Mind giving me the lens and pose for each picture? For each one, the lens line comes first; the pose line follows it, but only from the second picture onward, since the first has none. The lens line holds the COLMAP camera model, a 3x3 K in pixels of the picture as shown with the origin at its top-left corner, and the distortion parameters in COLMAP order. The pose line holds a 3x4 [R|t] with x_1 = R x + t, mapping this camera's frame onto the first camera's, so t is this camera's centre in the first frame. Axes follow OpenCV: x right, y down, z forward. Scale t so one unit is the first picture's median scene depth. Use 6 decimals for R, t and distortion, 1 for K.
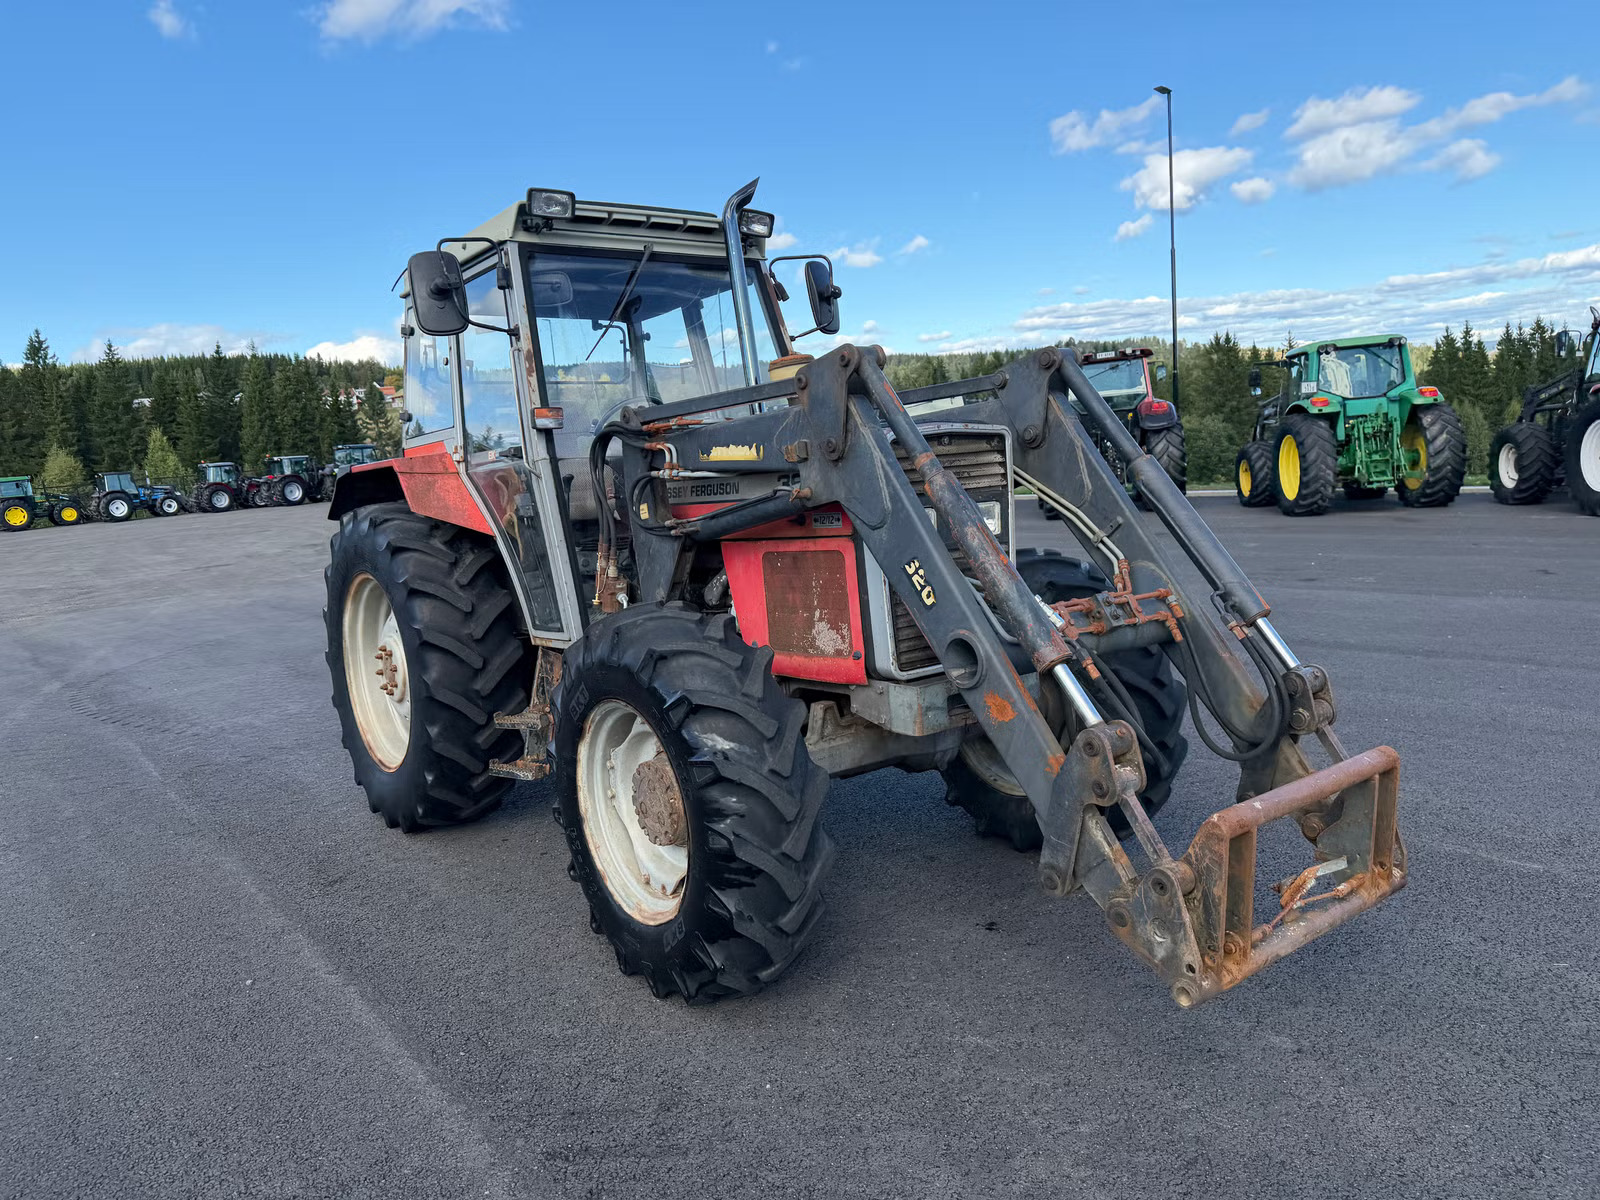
lens RADIAL K [[1124.8, 0, 790.9], [0, 1124.8, 596.3], [0, 0, 1]] dist [0.058023, -0.075281]
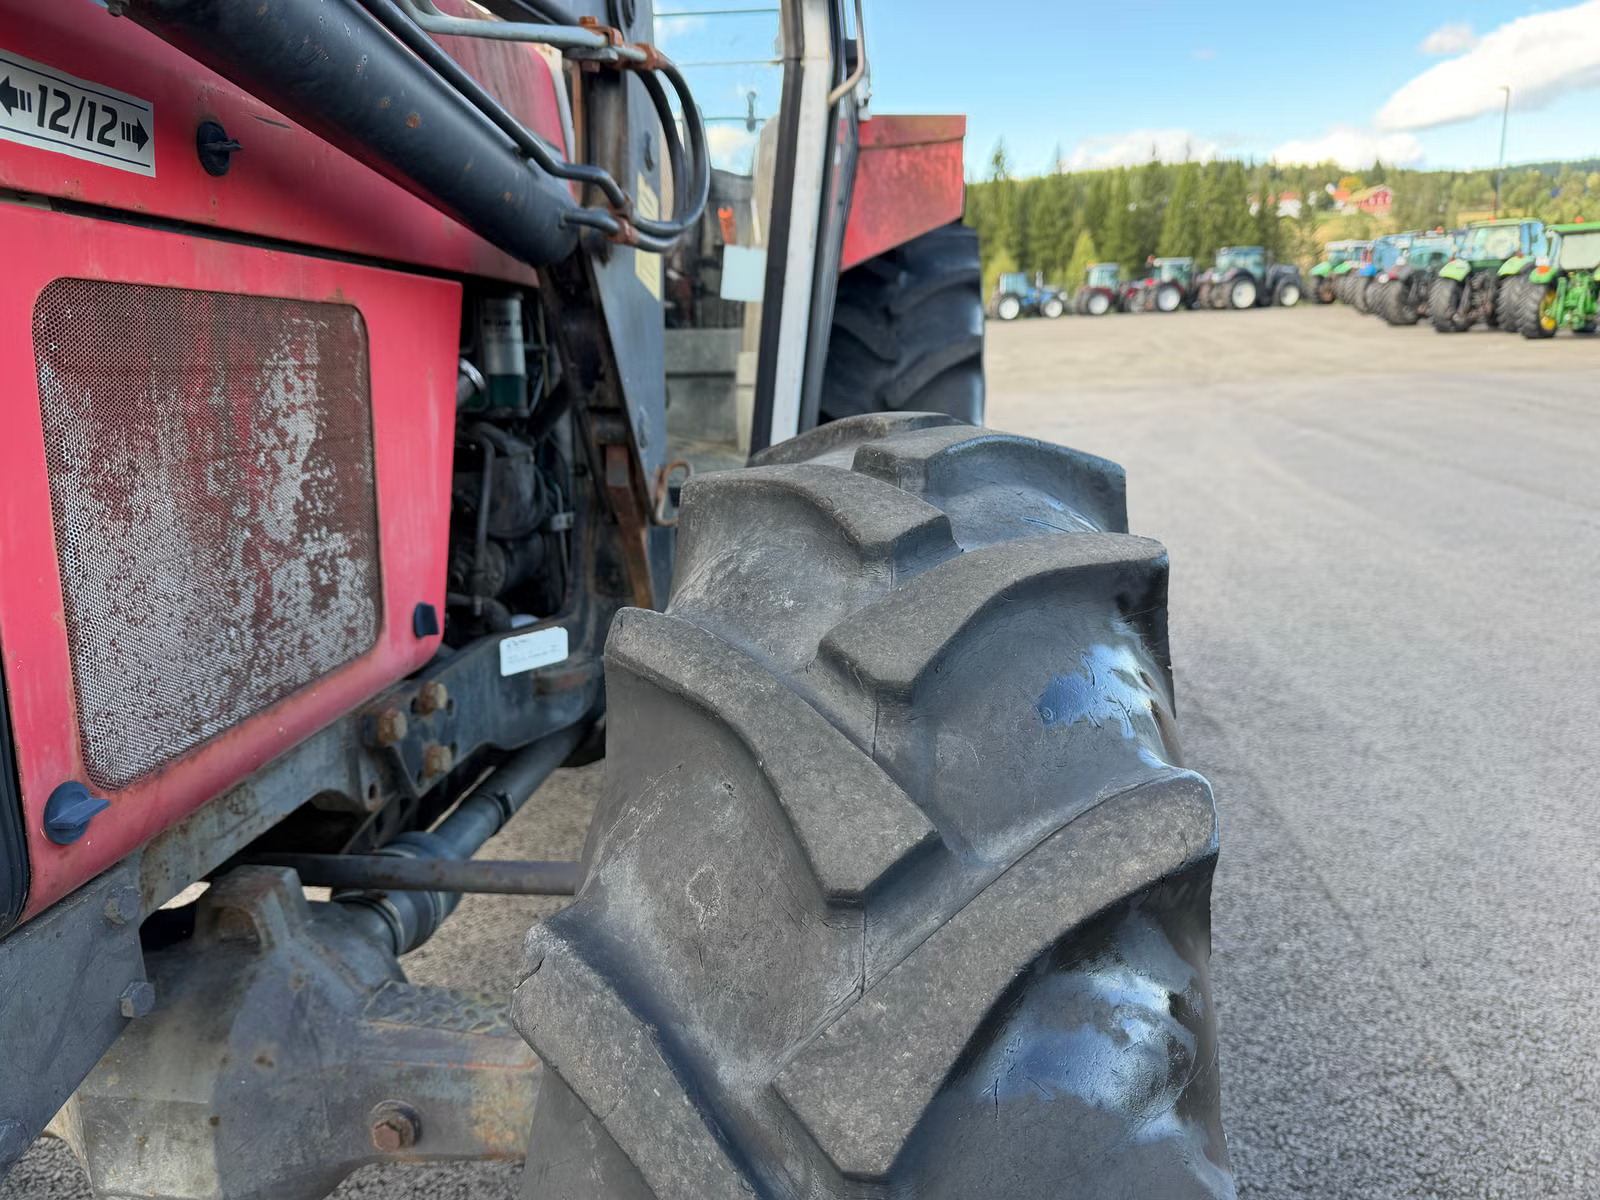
lens RADIAL K [[1139.9, 0, 802.2], [0, 1139.9, 594.0], [0, 0, 1]] dist [0.023907, -0.022500]
pose [[0.723881, 0.217767, -0.654656, 0.314399], [-0.114950, 0.973685, 0.196785, -0.046952], [0.680282, -0.067197, 0.729864, 0.760980]]
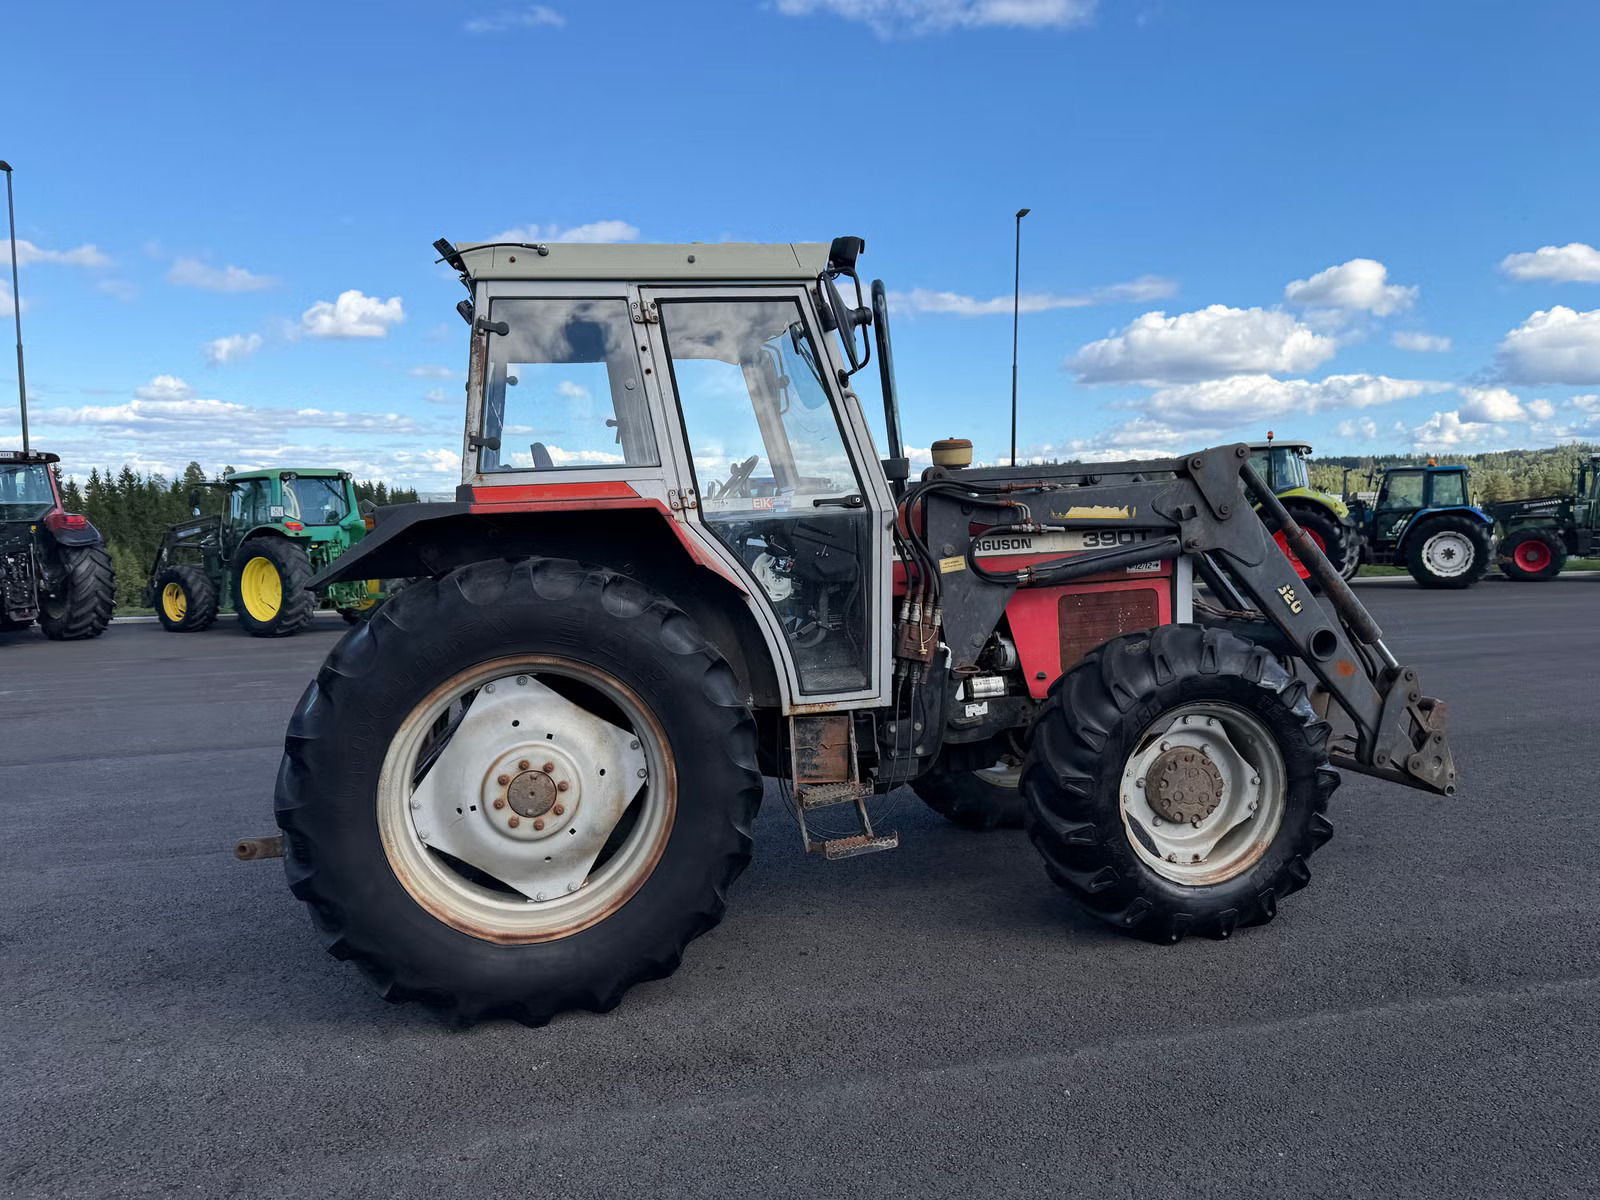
lens RADIAL K [[1131.0, 0, 794.9], [0, 1131.0, 592.6], [0, 0, 1]] dist [0.068943, -0.107102]
pose [[0.418294, 0.010789, 0.908248, -1.027379], [0.106796, 0.992410, -0.060974, 0.001681], [-0.902012, 0.122502, 0.413966, 0.605542]]
